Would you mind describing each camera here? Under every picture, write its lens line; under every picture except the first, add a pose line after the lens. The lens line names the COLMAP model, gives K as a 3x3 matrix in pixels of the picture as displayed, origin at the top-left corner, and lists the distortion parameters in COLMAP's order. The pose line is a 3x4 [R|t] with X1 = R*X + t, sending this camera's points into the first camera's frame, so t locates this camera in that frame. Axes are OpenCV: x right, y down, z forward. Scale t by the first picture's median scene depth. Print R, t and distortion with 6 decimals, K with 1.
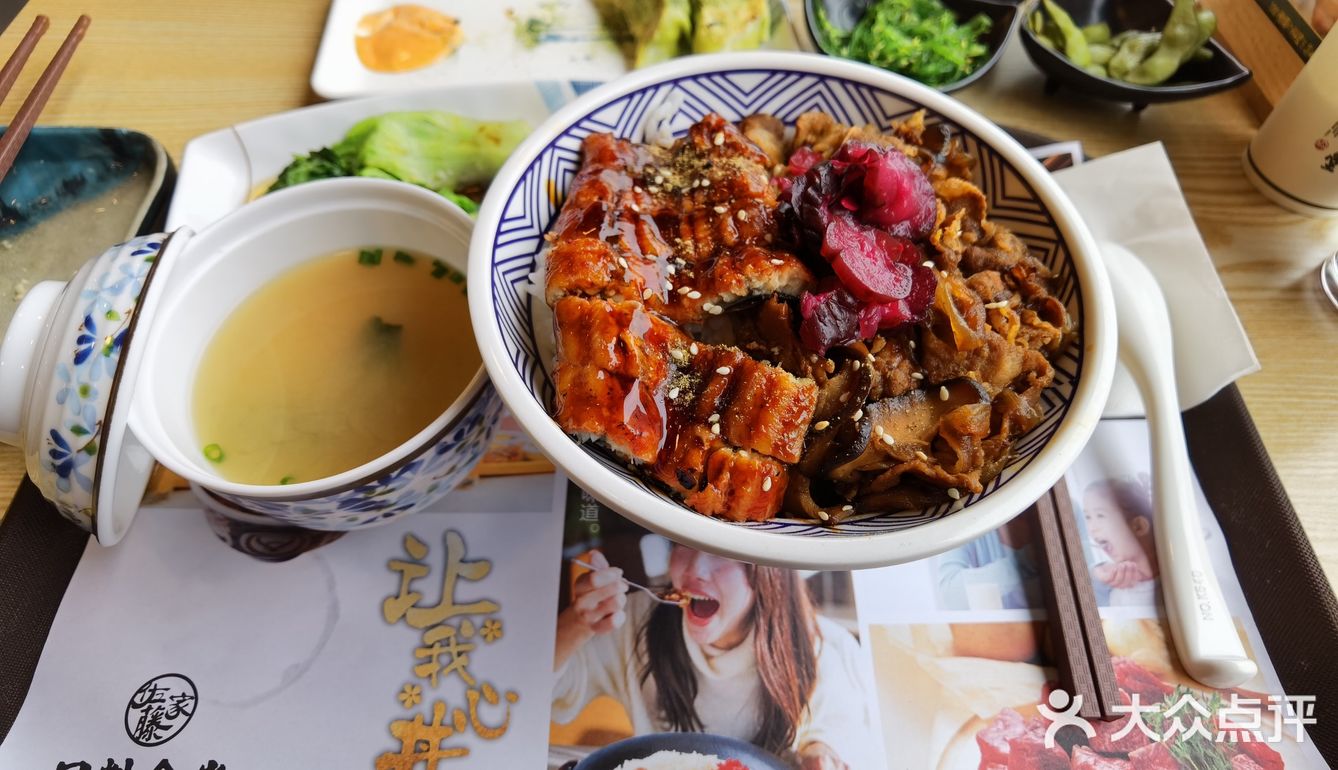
lens RADIAL K [[721.2, 0, 643.0], [0, 721.2, 395.2], [0, 0, 1]] dist [-0.017584, -0.008487]
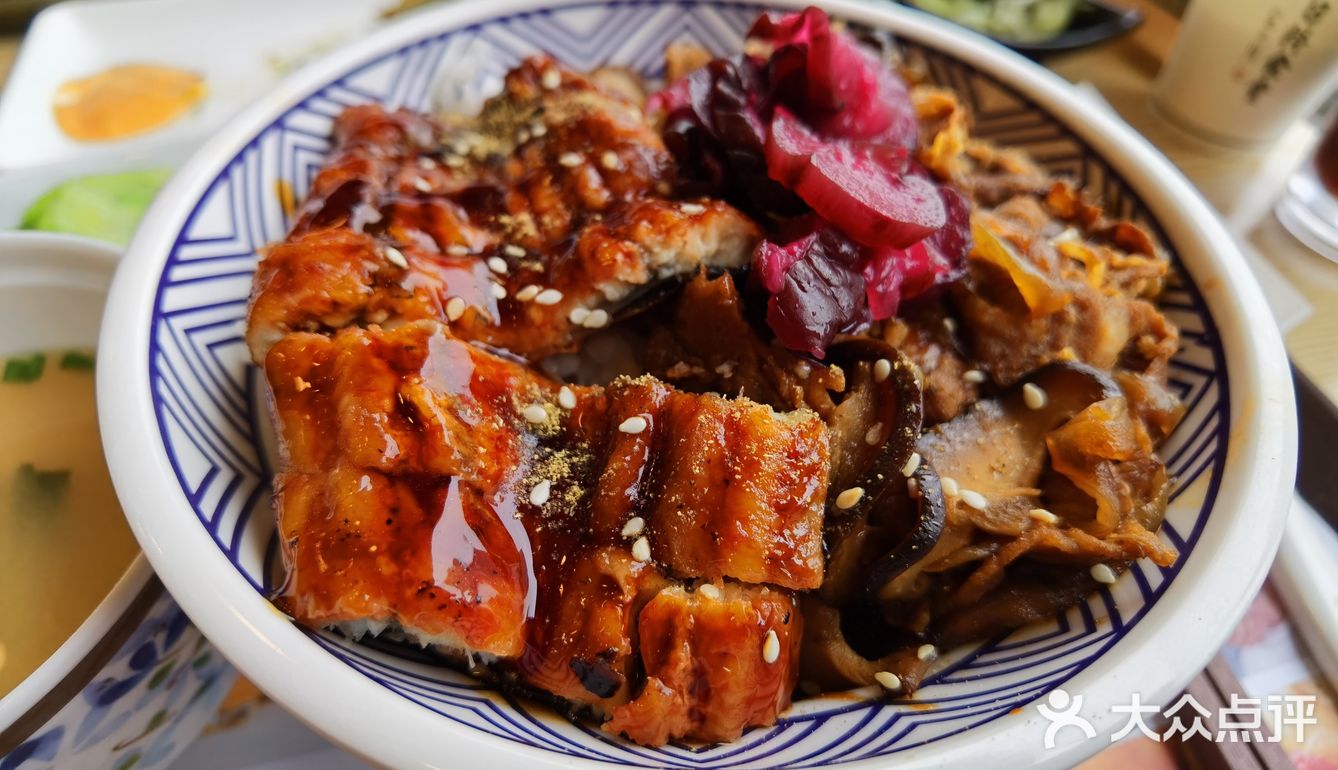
lens RADIAL K [[721.2, 0, 673.3], [0, 721.2, 391.1], [0, 0, 1]] dist [-0.017584, -0.008487]
pose [[0.964048, -0.167006, 0.206687, 0.040875], [0.194530, 0.973430, -0.120801, 0.006686], [-0.181021, 0.156665, 0.970921, 0.509744]]
